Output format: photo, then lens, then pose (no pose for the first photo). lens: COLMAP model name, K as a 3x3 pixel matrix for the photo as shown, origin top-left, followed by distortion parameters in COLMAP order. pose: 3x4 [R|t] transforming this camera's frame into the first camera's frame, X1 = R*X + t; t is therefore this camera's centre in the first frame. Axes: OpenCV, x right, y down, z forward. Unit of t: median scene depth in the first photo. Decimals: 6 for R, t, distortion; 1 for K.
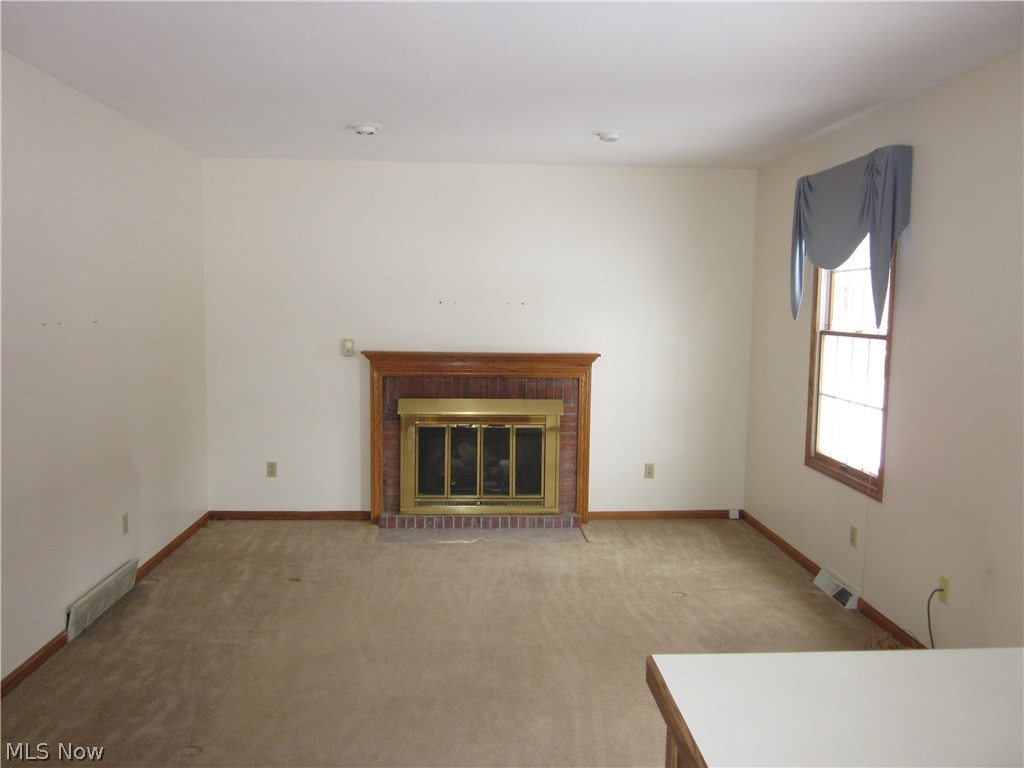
lens RADIAL K [[881.6, 0, 512.0], [0, 881.6, 384.0], [0, 0, 1]] dist [0.010679, 0.007187]
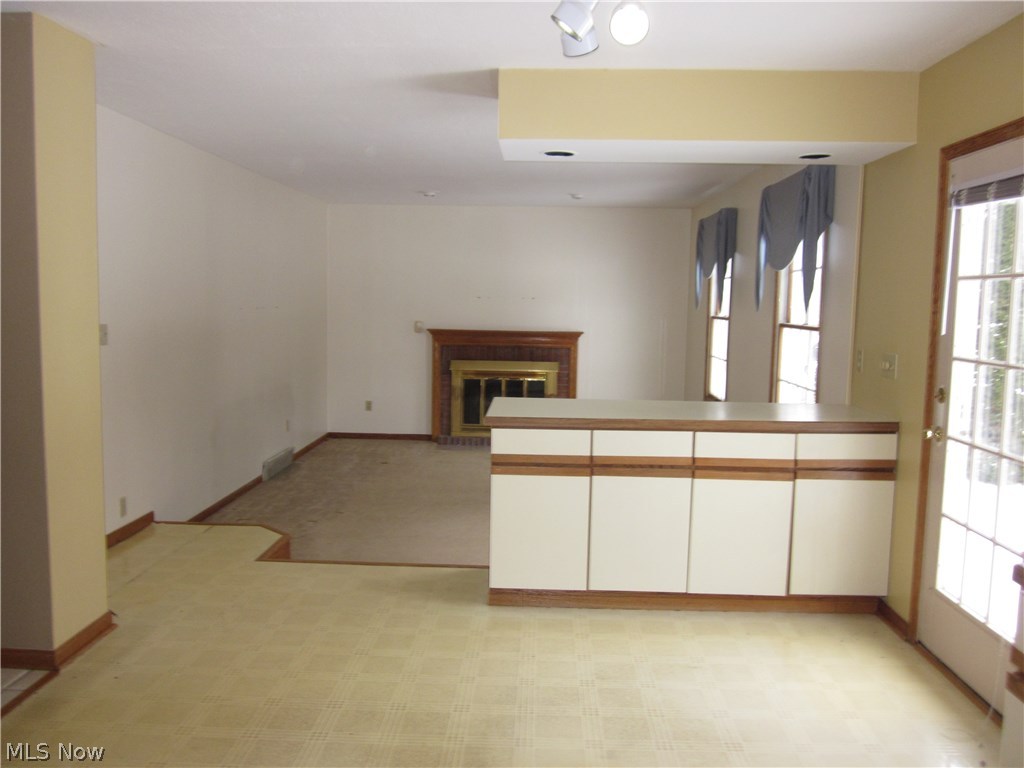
lens RADIAL K [[860.4, 0, 512.0], [0, 860.4, 384.0], [0, 0, 1]] dist [-0.039516, 0.011389]
pose [[0.996476, 0.014546, -0.082613, 0.100302], [-0.014549, 0.999894, 0.000567, 0.055123], [0.082612, 0.000637, 0.996582, -0.476089]]
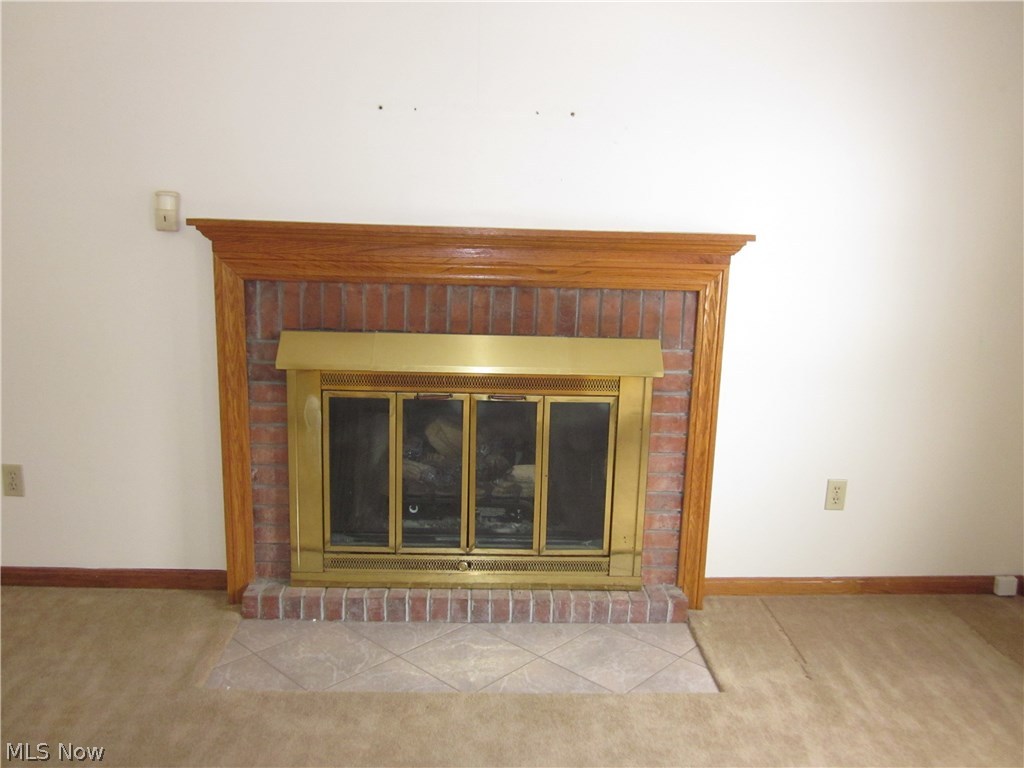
lens RADIAL K [[830.3, 0, 512.8], [0, 830.3, 369.2], [0, 0, 1]] dist [-0.011476, -0.000182]
pose [[0.999756, 0.019130, -0.011063, -0.010243], [-0.017839, 0.994109, 0.106909, -0.010425], [0.013043, -0.106686, 0.994207, 0.590050]]
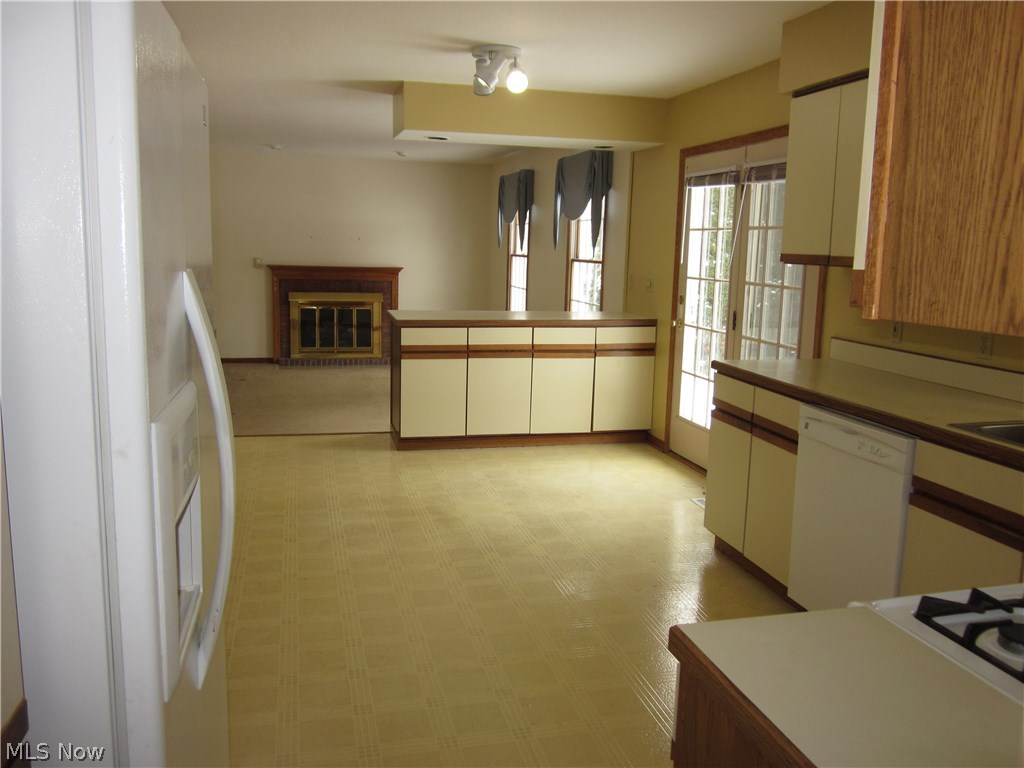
lens RADIAL K [[860.4, 0, 512.0], [0, 860.4, 384.0], [0, 0, 1]] dist [-0.039516, 0.011389]
pose [[0.981332, -0.016315, 0.191630, -0.021877], [0.003506, 0.997747, 0.066990, 0.085310], [-0.192291, -0.065068, 0.979178, -0.770912]]
